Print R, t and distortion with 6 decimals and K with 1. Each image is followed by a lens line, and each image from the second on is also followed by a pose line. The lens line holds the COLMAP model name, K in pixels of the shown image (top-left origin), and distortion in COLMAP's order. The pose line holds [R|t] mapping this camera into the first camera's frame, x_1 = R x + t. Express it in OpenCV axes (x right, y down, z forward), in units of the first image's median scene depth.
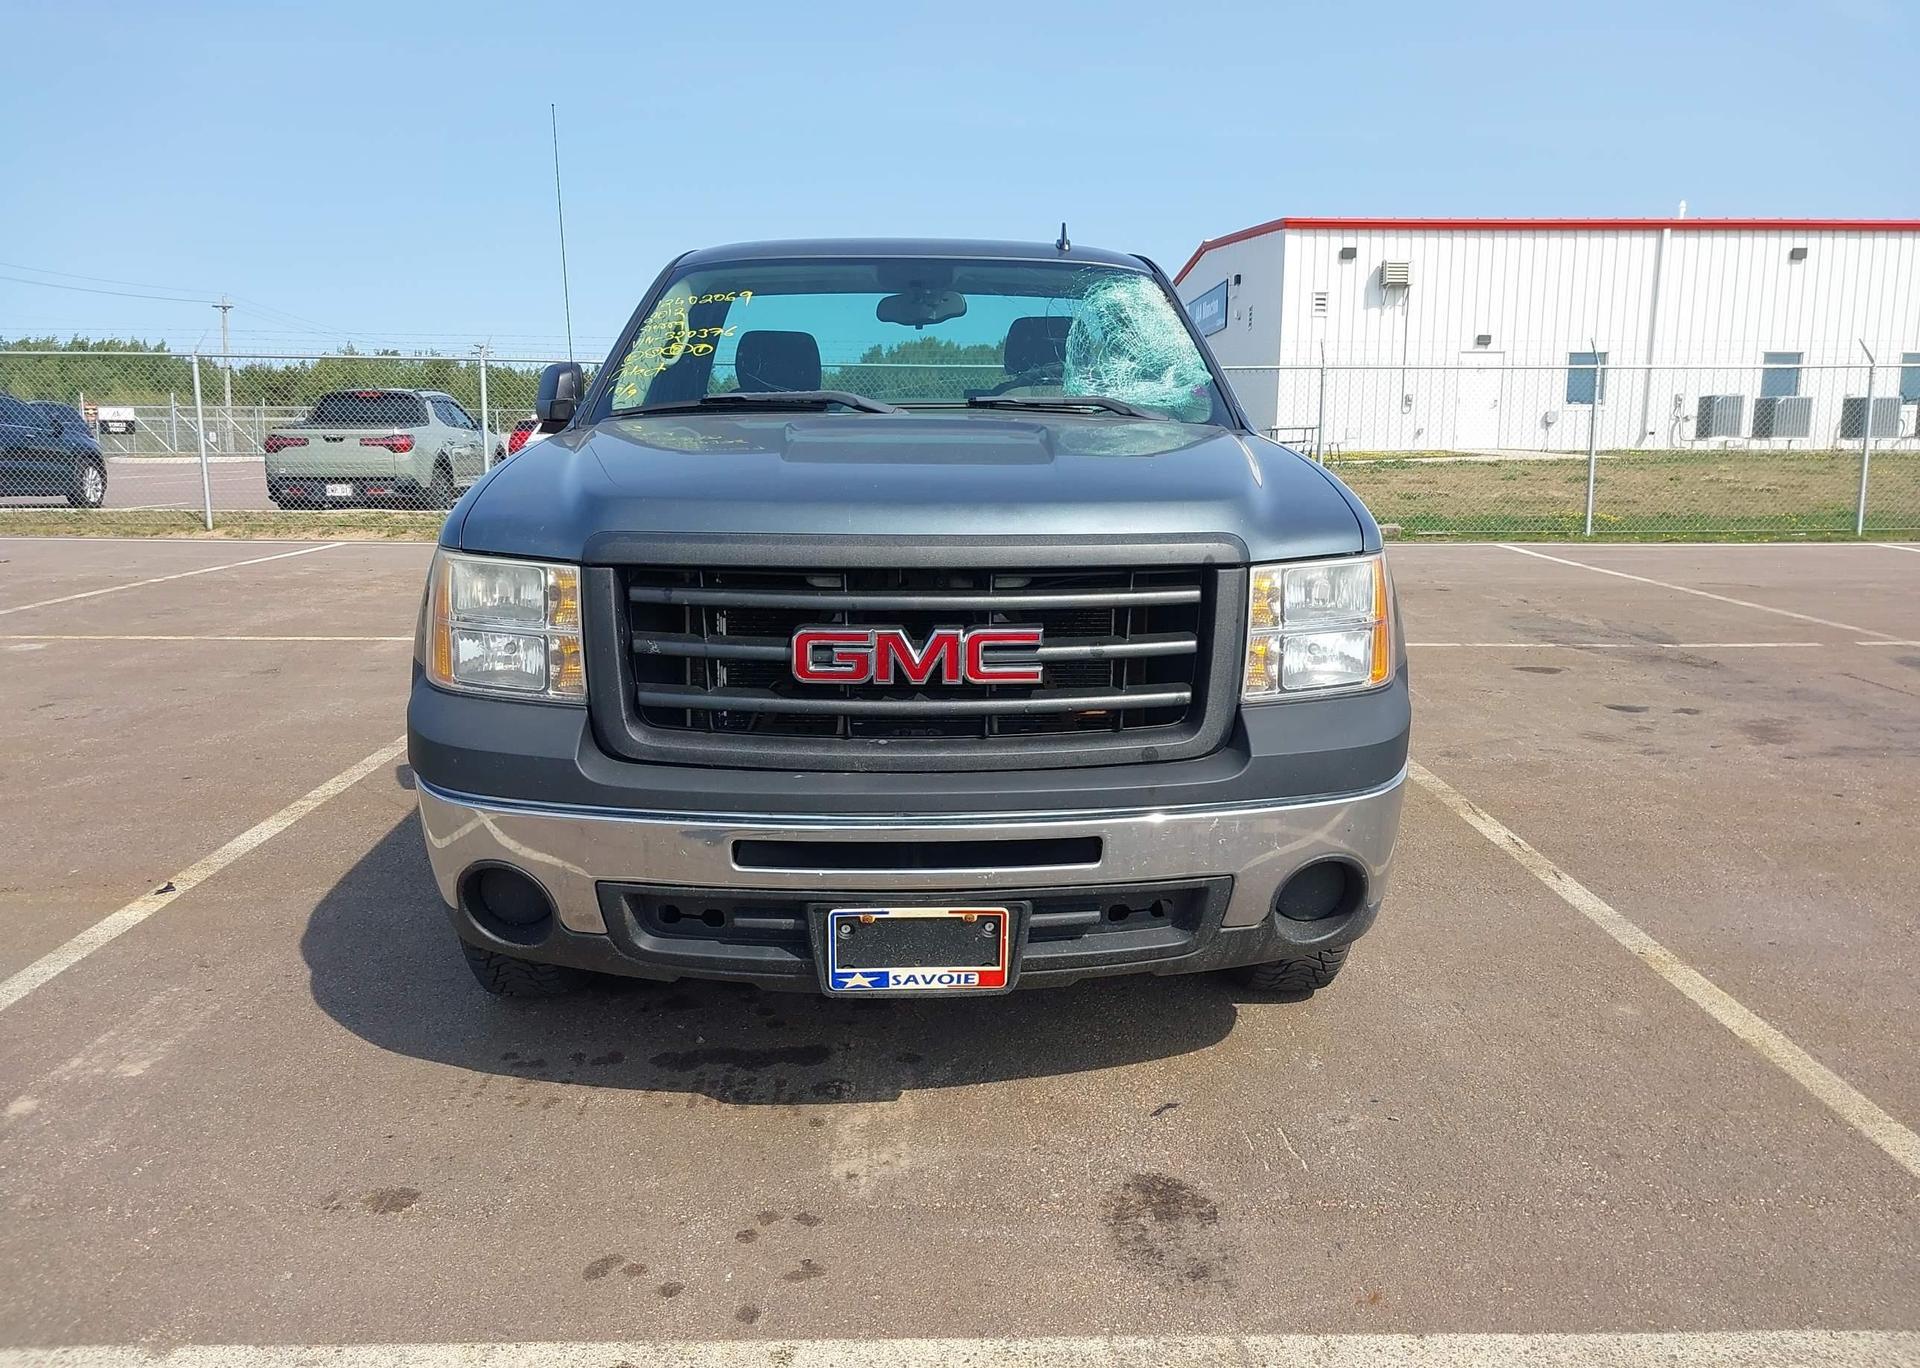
lens RADIAL K [[1502.0, 0, 975.0], [0, 1502.0, 691.0], [0, 0, 1]] dist [0.041567, -0.061774]
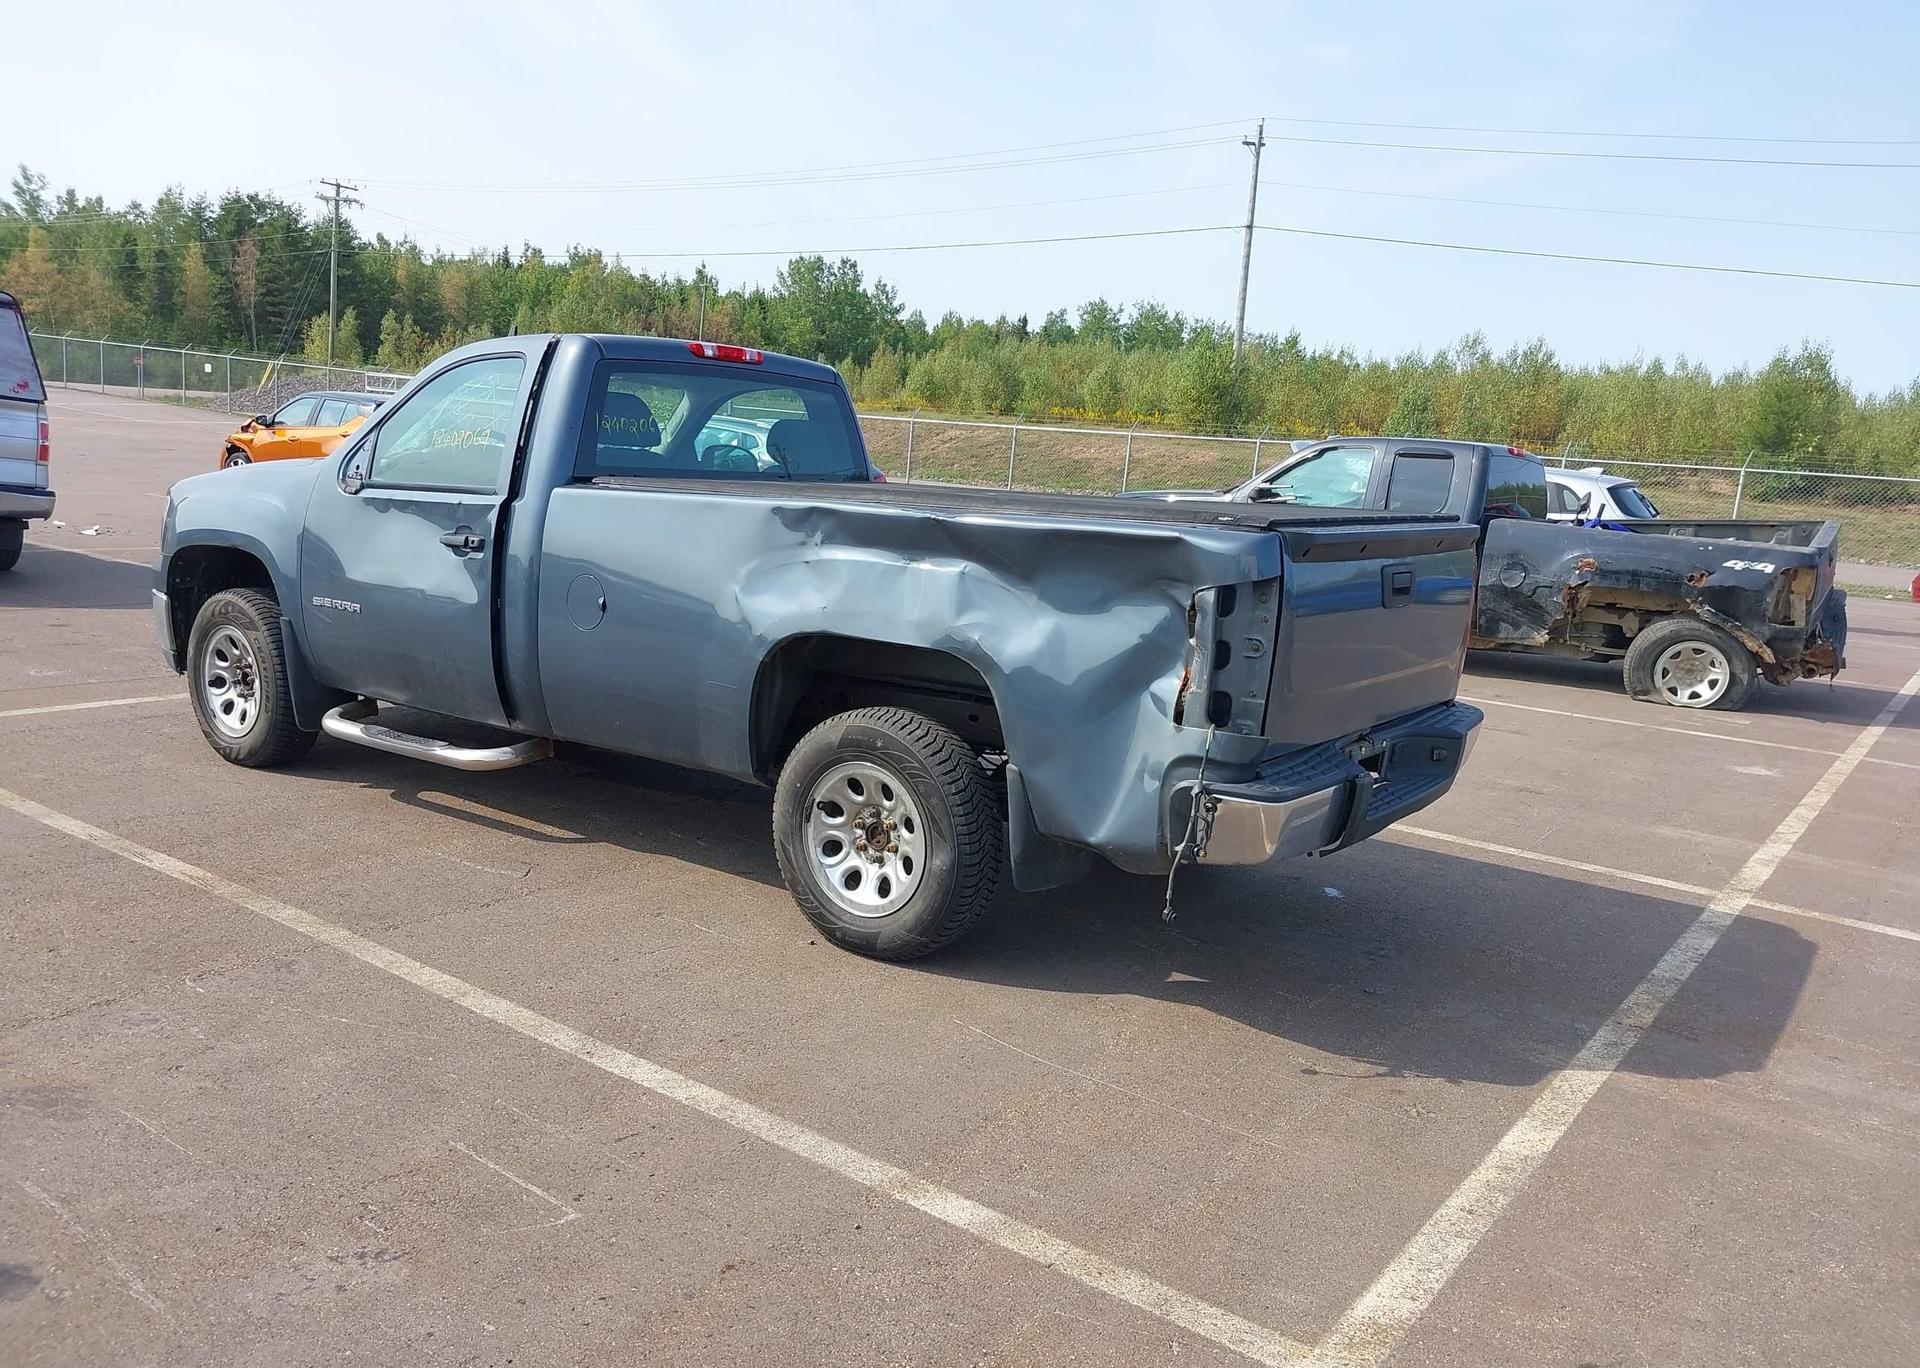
lens RADIAL K [[1502.0, 0, 949.8], [0, 1502.0, 684.6], [0, 0, 1]] dist [0.041567, -0.061774]
pose [[-0.605277, 0.087294, -0.791214, 0.128243], [-0.207691, 0.942221, 0.262837, -0.062237], [0.768443, 0.323418, -0.552175, 0.301598]]
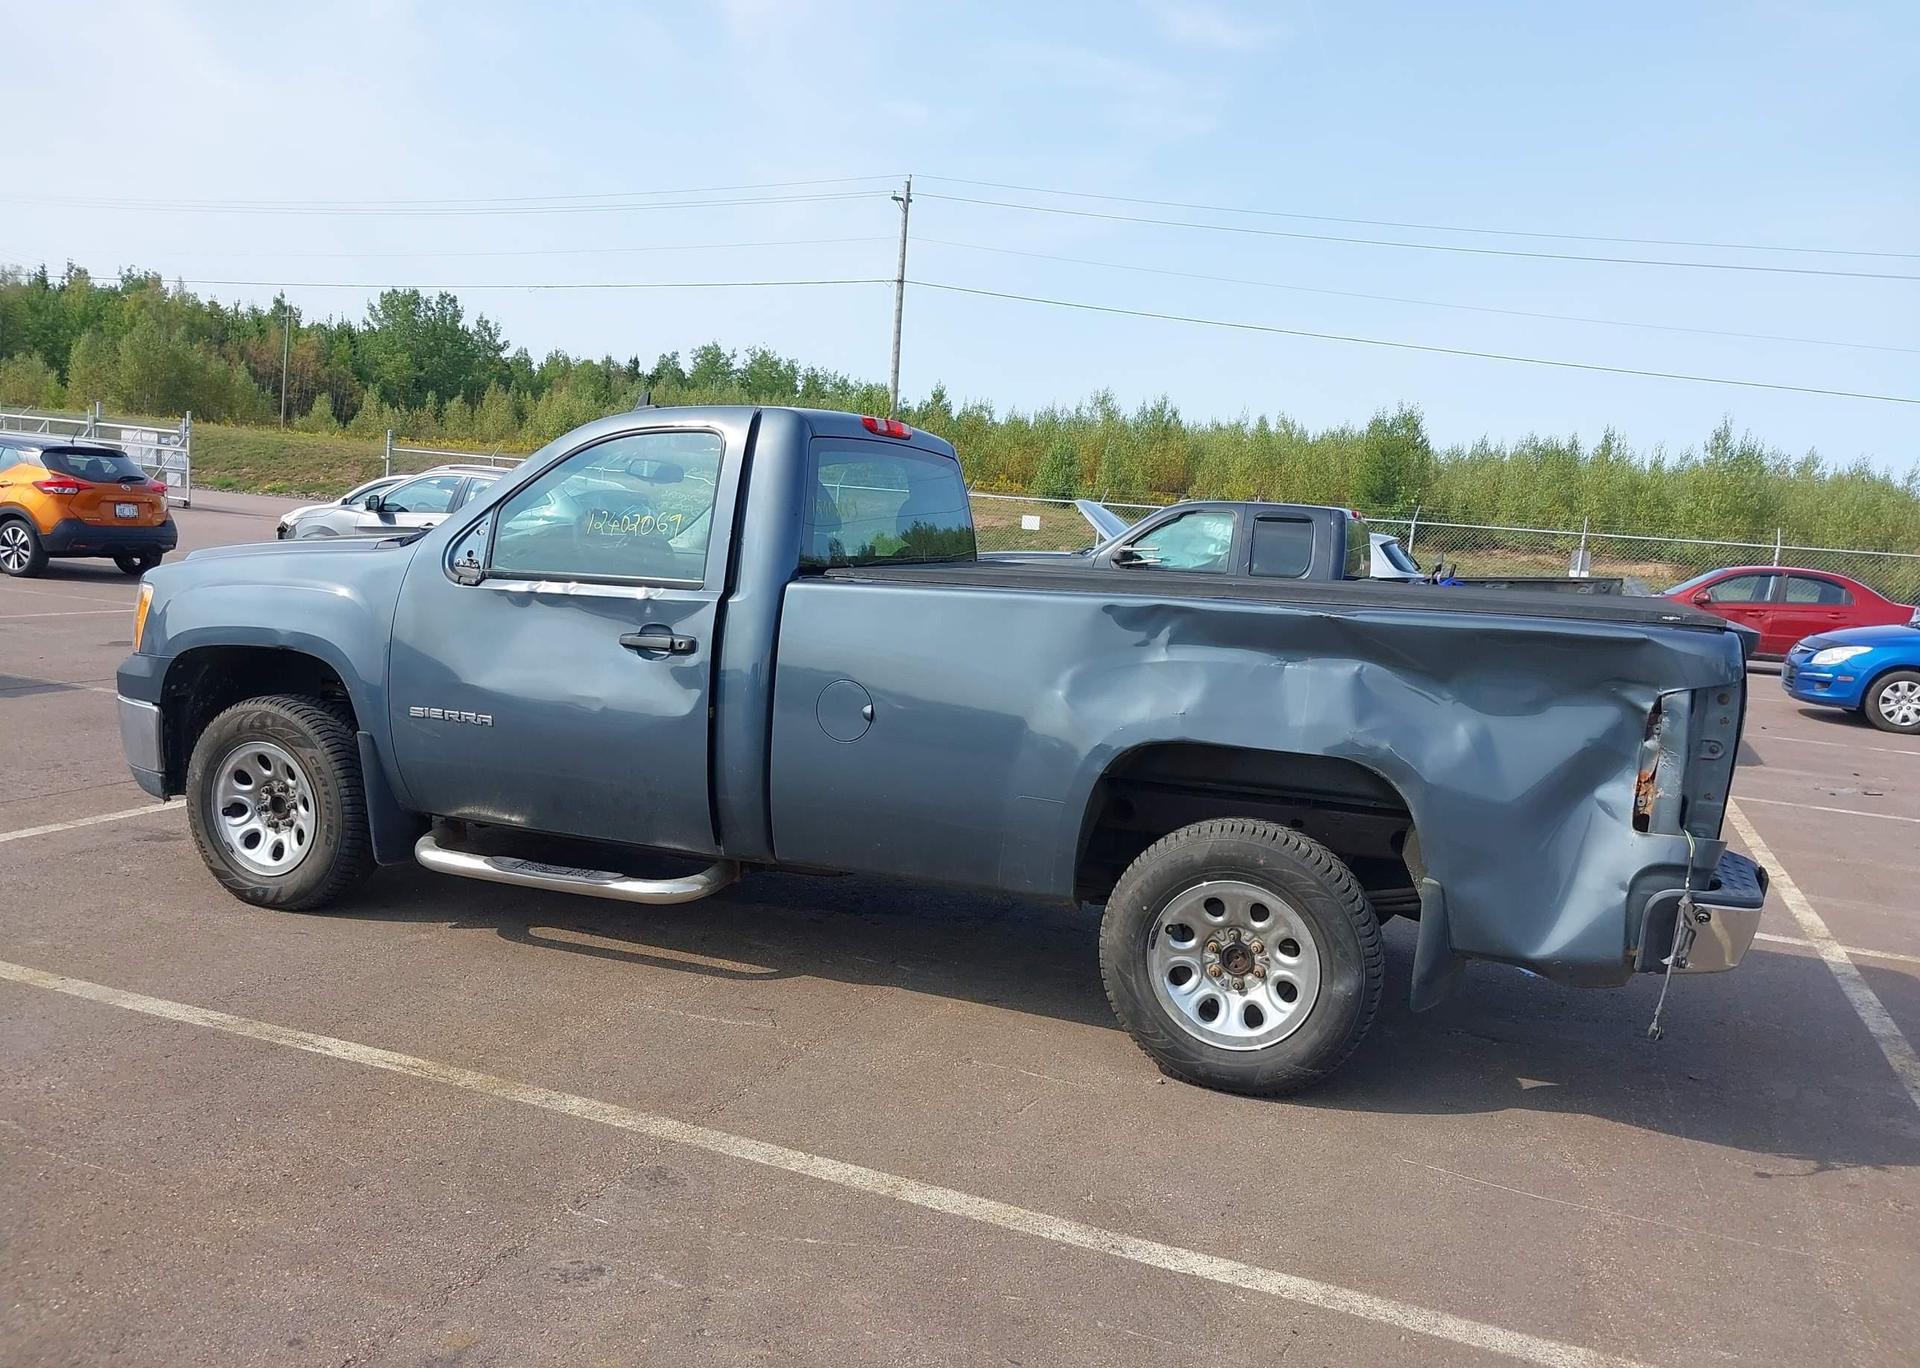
lens RADIAL K [[1502.0, 0, 949.5], [0, 1502.0, 702.2], [0, 0, 1]] dist [0.041567, -0.061774]
pose [[-0.384280, 0.088633, -0.918952, 0.150292], [-0.233964, 0.953538, 0.189806, -0.050388], [0.893079, 0.287941, -0.345689, 0.238221]]
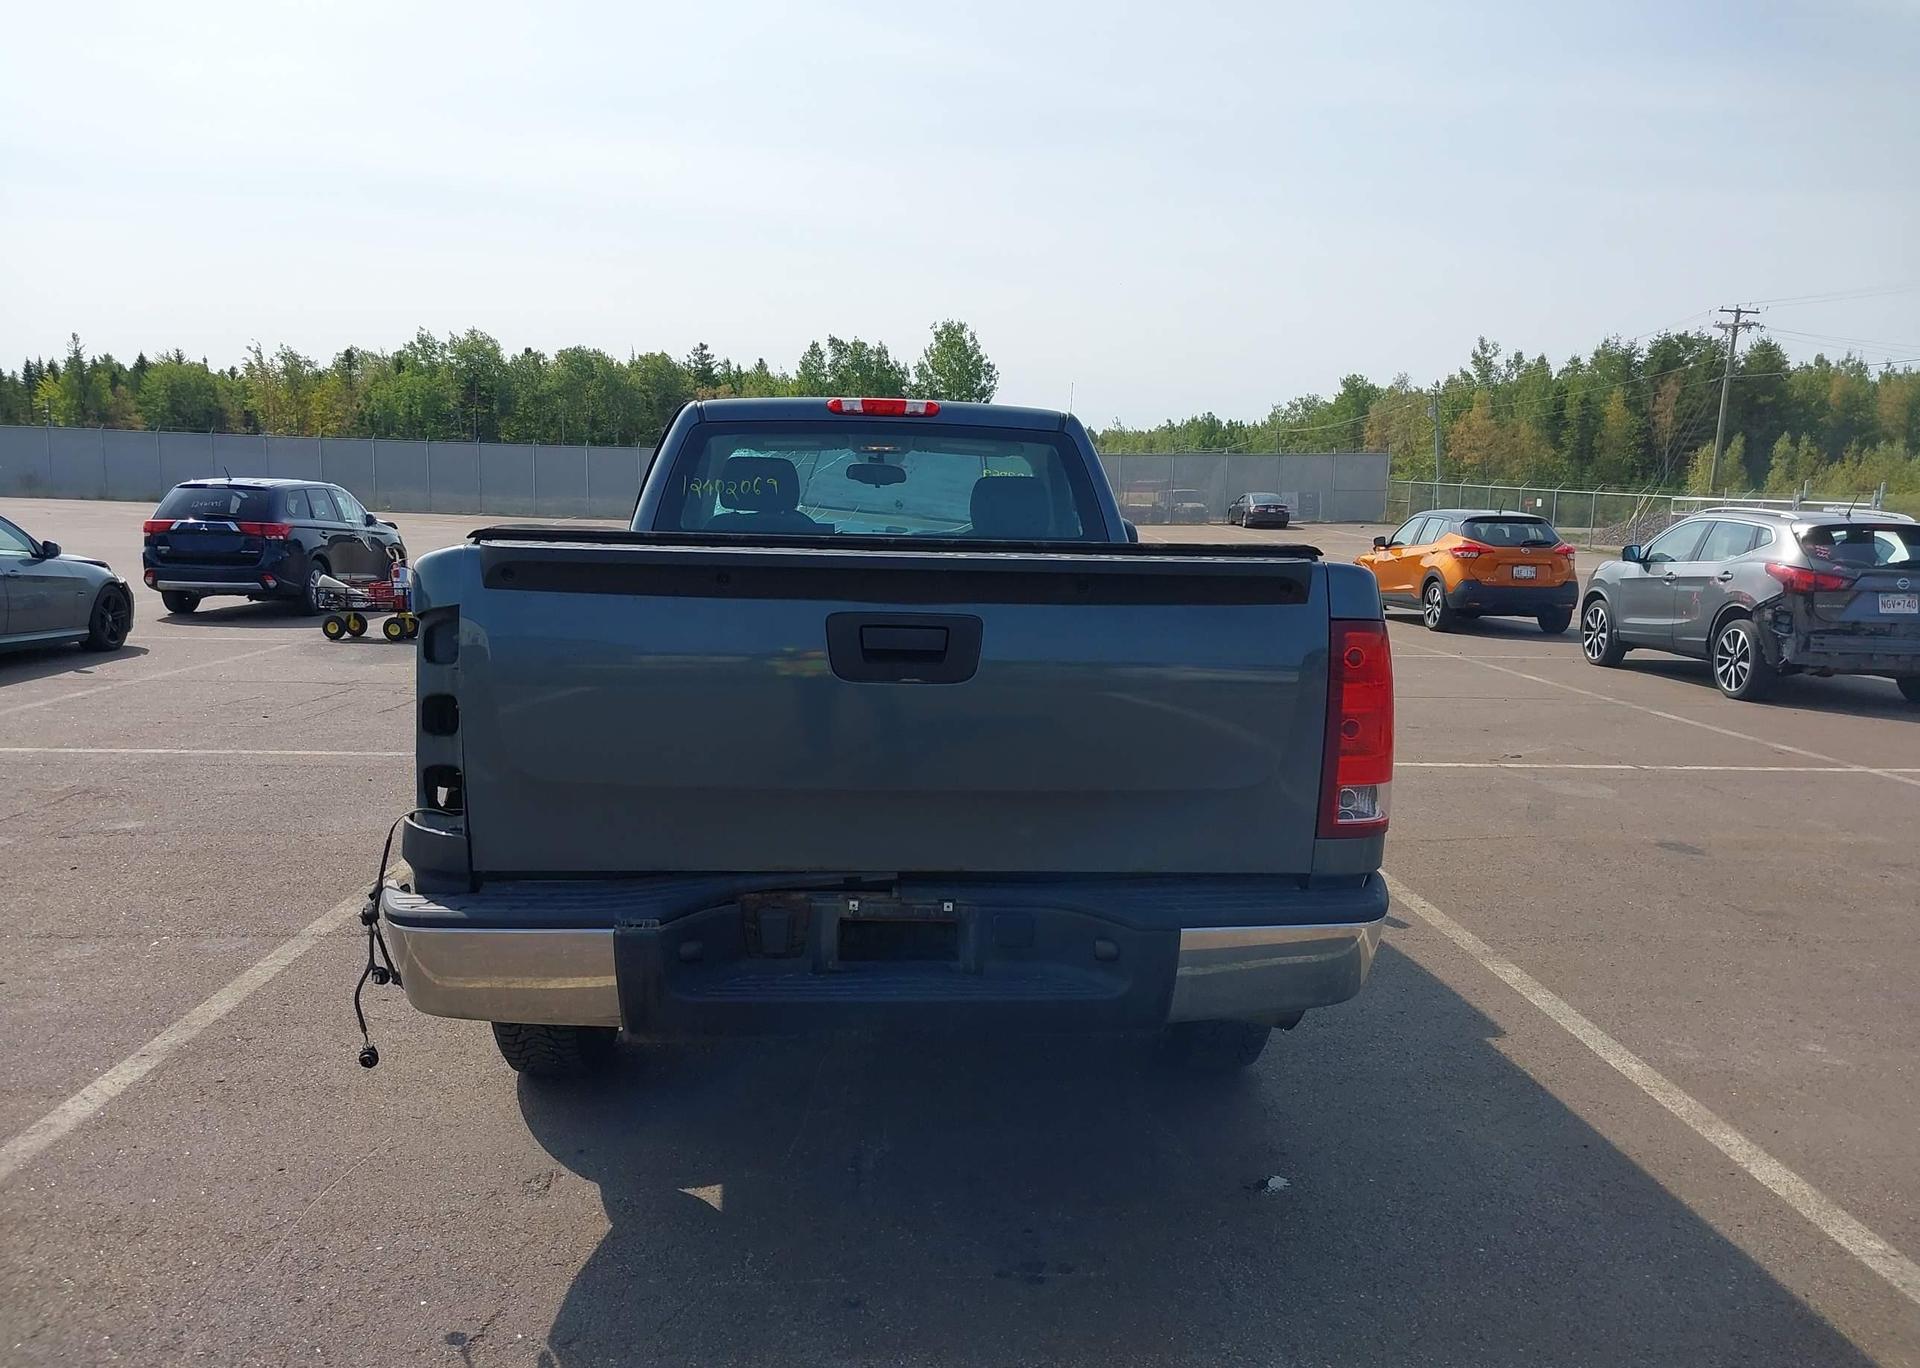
lens RADIAL K [[1502.0, 0, 967.1], [0, 1502.0, 676.4], [0, 0, 1]] dist [0.041567, -0.061774]
pose [[-0.999165, -0.021766, -0.034578, -0.009798], [-0.030740, 0.957953, 0.285272, -0.065977], [0.026915, 0.286097, -0.957823, 0.336716]]
